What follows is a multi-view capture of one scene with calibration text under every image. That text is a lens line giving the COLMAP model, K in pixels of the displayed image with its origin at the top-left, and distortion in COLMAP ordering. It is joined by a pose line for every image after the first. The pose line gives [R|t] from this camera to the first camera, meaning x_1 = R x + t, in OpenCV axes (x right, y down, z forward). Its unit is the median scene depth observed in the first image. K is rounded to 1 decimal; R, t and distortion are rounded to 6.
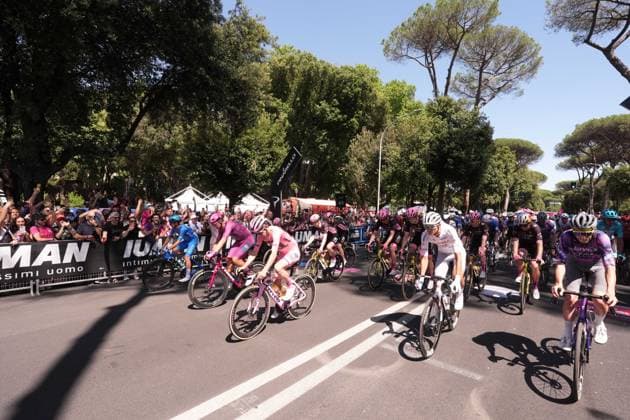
lens RADIAL K [[428.0, 0, 314.9], [0, 428.0, 209.5], [0, 0, 1]] dist [-0.040177, 0.020848]
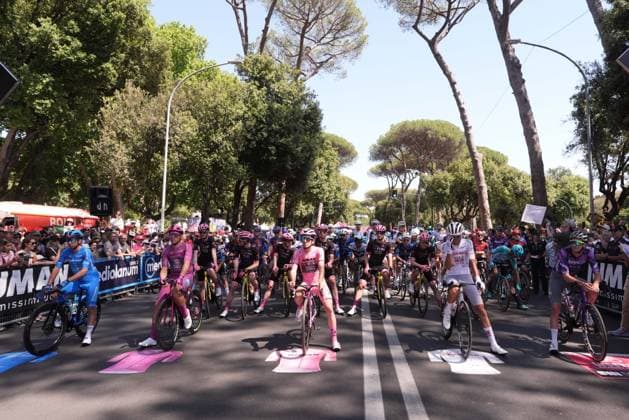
lens RADIAL K [[427.3, 0, 316.0], [0, 427.3, 209.9], [0, 0, 1]] dist [-0.040177, 0.020848]
pose [[0.771665, 0.019167, 0.635741, -0.052560], [0.014257, 0.998773, -0.047417, 0.013054], [-0.635870, 0.045654, 0.770445, 0.421212]]
